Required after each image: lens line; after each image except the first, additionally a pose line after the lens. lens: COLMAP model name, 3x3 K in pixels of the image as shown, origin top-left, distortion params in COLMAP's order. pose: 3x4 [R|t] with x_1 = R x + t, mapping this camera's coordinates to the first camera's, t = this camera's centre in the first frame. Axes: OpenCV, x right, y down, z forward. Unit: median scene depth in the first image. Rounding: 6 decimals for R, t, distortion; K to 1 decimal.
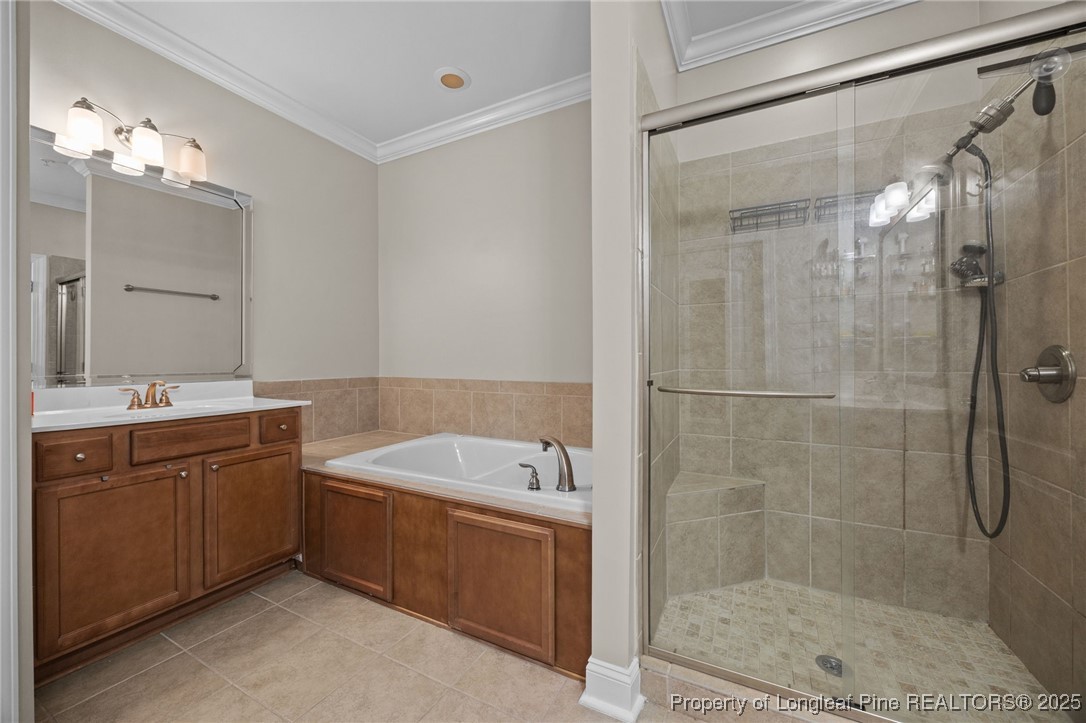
lens RADIAL K [[412.1, 0, 543.0], [0, 412.1, 361.5], [0, 0, 1]] dist [-0.000435, -0.000073]
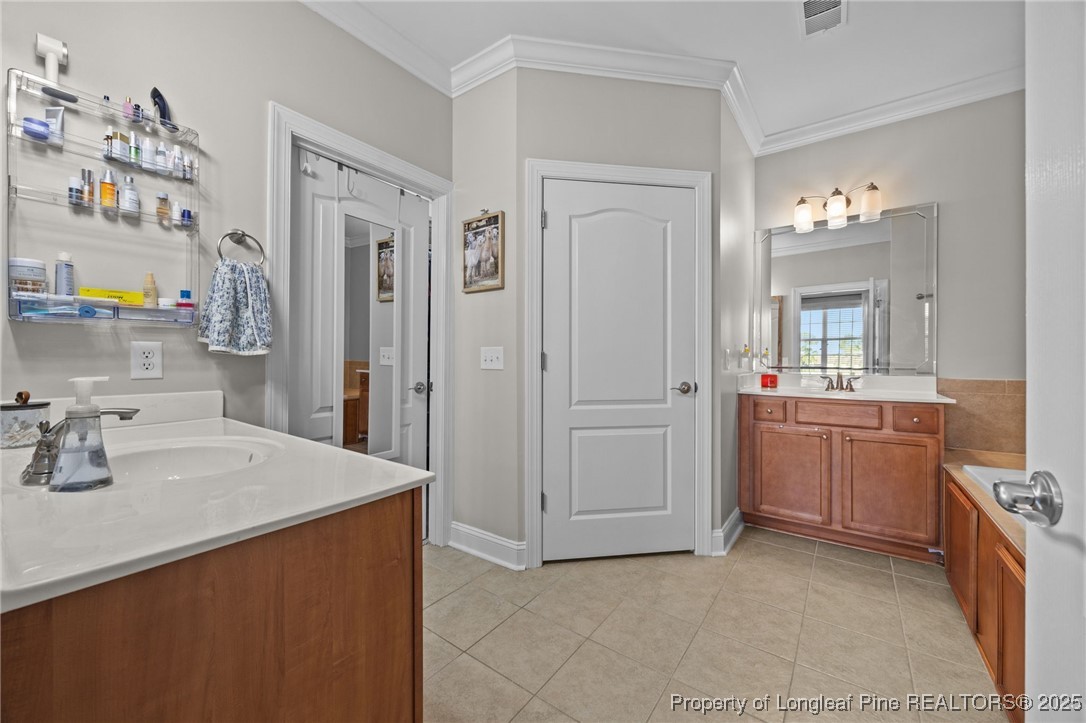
lens RADIAL K [[418.3, 0, 548.3], [0, 418.3, 355.8], [0, 0, 1]] dist [-0.000284, 0.000013]
pose [[-0.150633, -0.003978, -0.988582, 0.659714], [-0.002787, 0.999990, -0.003599, -0.000662], [0.988586, 0.002213, -0.150643, 0.244962]]
